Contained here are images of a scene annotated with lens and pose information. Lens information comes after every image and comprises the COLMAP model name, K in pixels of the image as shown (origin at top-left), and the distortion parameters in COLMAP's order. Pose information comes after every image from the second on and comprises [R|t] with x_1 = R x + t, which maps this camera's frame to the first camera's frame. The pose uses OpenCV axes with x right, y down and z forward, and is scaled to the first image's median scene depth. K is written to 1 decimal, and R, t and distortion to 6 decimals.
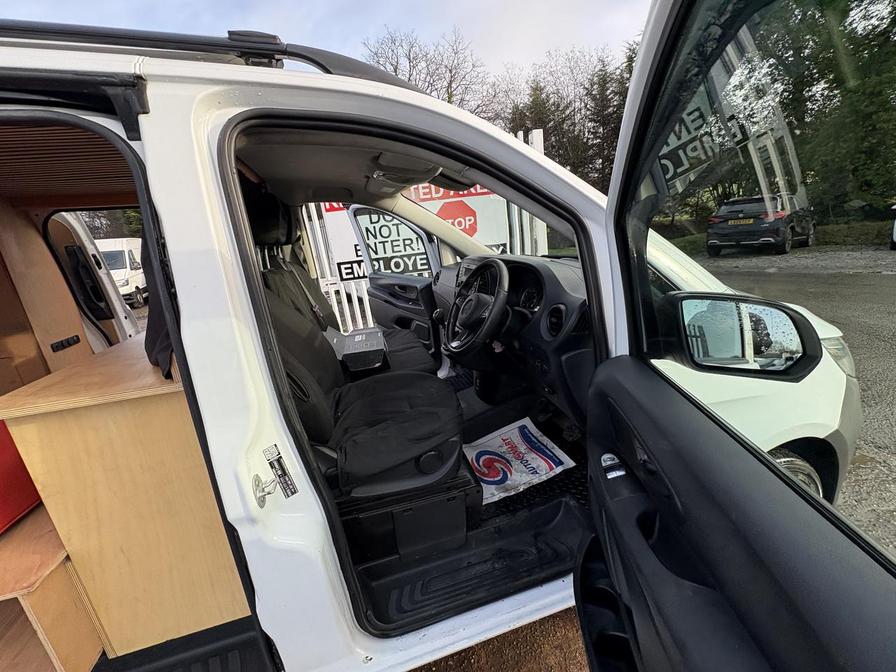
lens RADIAL K [[355.9, 0, 446.3], [0, 355.9, 334.7], [0, 0, 1]] dist [0.000911, -0.000234]
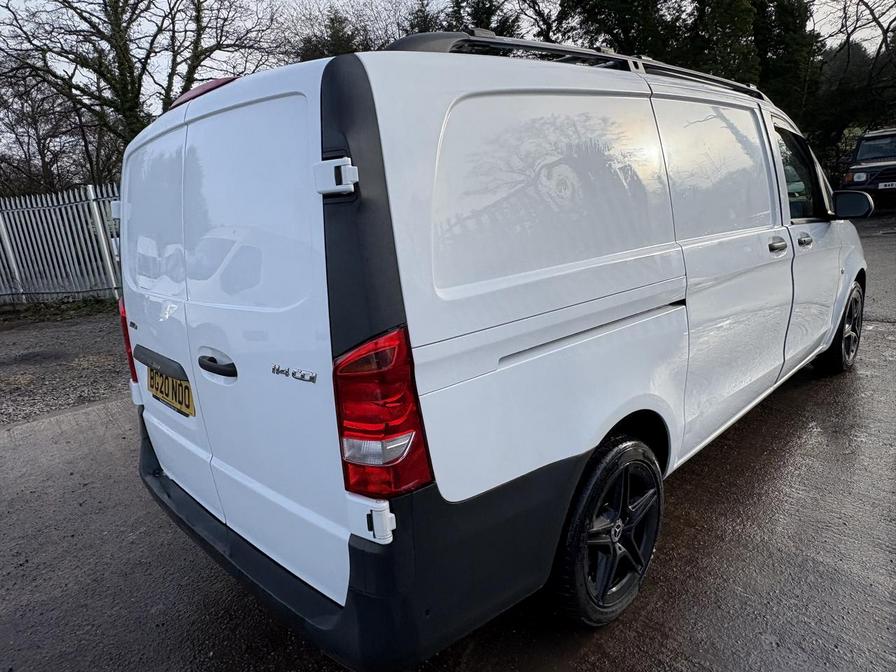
lens RADIAL K [[582.3, 0, 446.8], [0, 582.3, 341.3], [0, 0, 1]] dist [-0.002340, 0.005541]
pose [[0.882281, -0.100746, 0.459816, -0.665633], [0.139800, 0.988835, -0.051591, 0.129470], [-0.449485, 0.109800, 0.886514, -0.224717]]
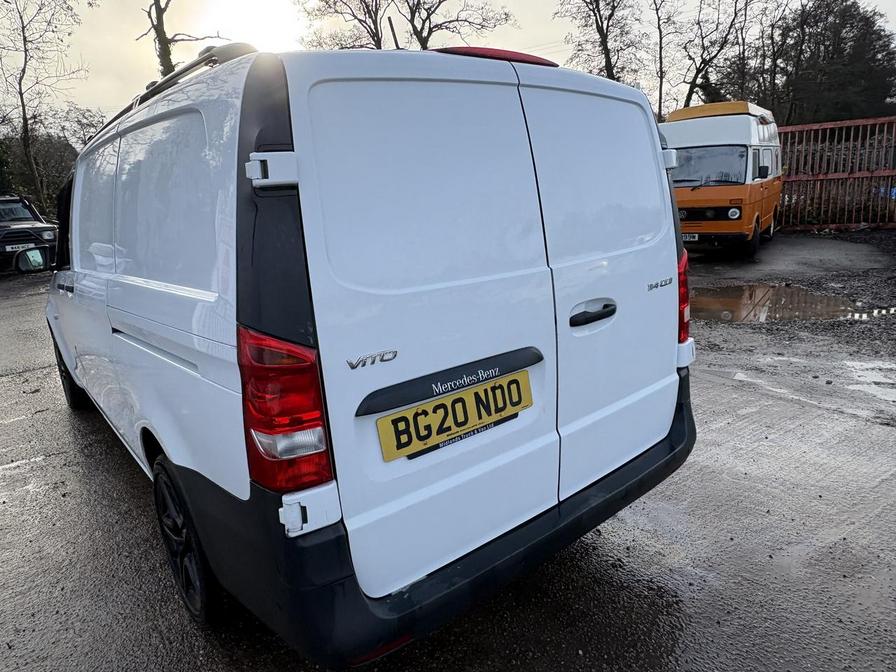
lens RADIAL K [[582.3, 0, 451.0], [0, 582.3, 328.7], [0, 0, 1]] dist [-0.002340, 0.005541]
pose [[-0.388576, -0.095933, 0.916409, -0.944514], [0.351493, 0.903924, 0.243666, -0.011626], [-0.851740, 0.416794, -0.317524, 0.355313]]
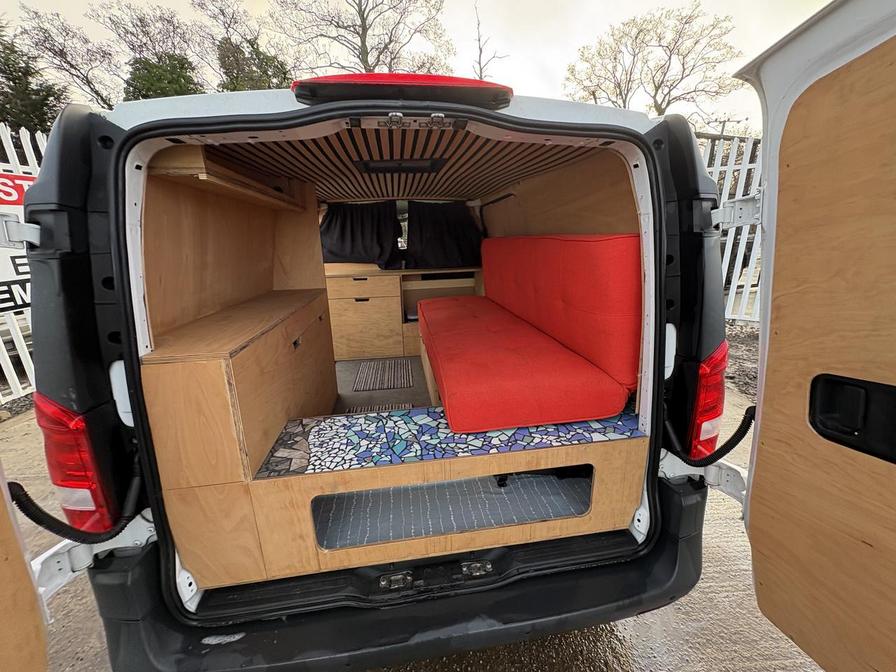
lens RADIAL K [[355.9, 0, 448.6], [0, 355.9, 336.3], [0, 0, 1]] dist [0.000911, -0.000234]
pose [[0.140424, -0.191094, 0.971475, -0.806308], [0.290133, 0.946066, 0.144158, 0.031960], [-0.946628, 0.261614, 0.188293, 0.125800]]
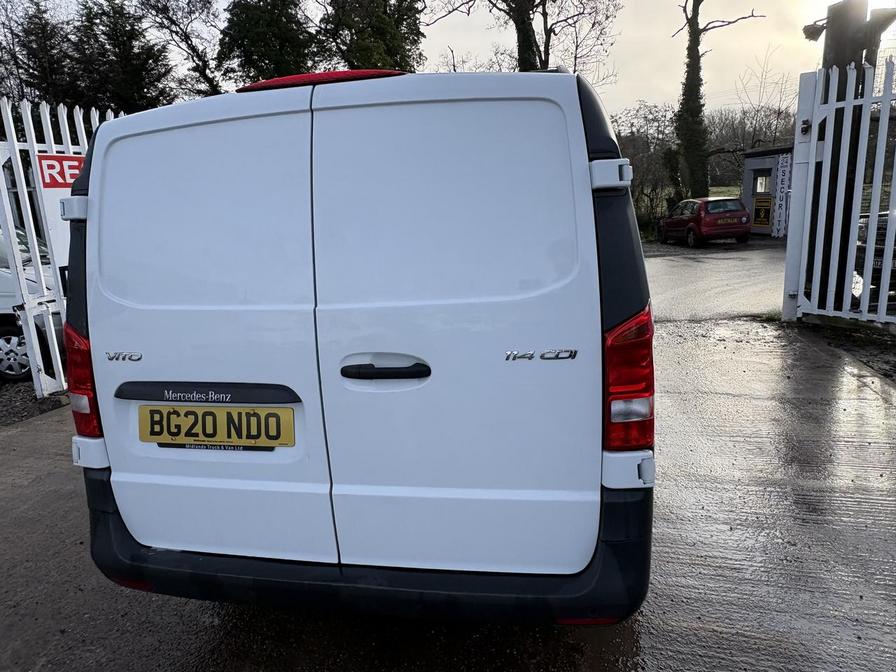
lens RADIAL K [[582.3, 0, 449.9], [0, 582.3, 330.6], [0, 0, 1]] dist [-0.002340, 0.005541]
pose [[0.461733, -0.110130, 0.880155, -0.892665], [0.259959, 0.965494, -0.015568, 0.099291], [-0.848070, 0.235993, 0.474430, -0.038433]]
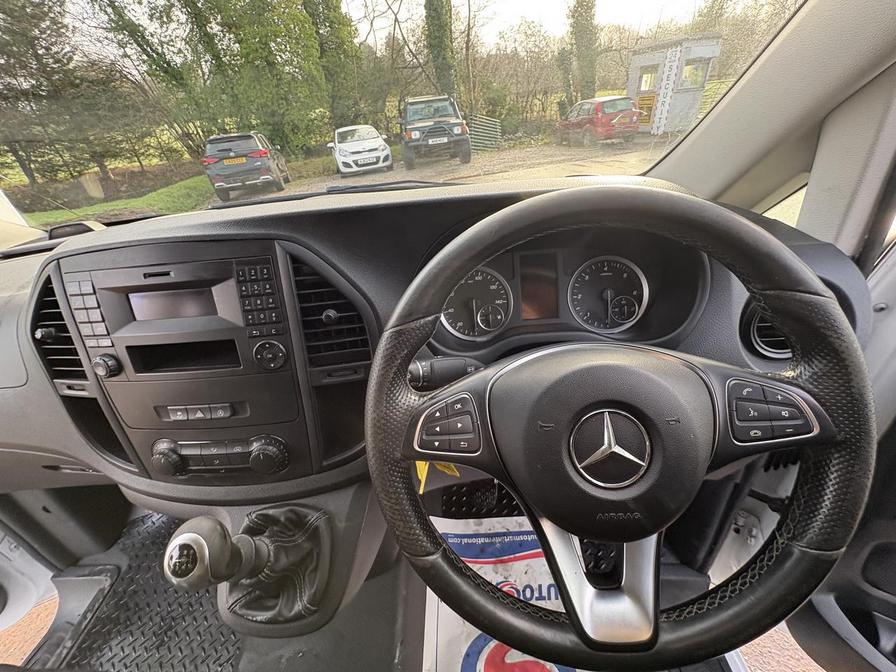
lens RADIAL K [[355.9, 0, 448.7], [0, 355.9, 333.6], [0, 0, 1]] dist [0.000911, -0.000234]
pose [[0.326009, -0.437389, 0.838098, -0.018709], [0.328328, 0.883733, 0.333491, -0.059255], [-0.886521, 0.166450, 0.431712, 0.257127]]
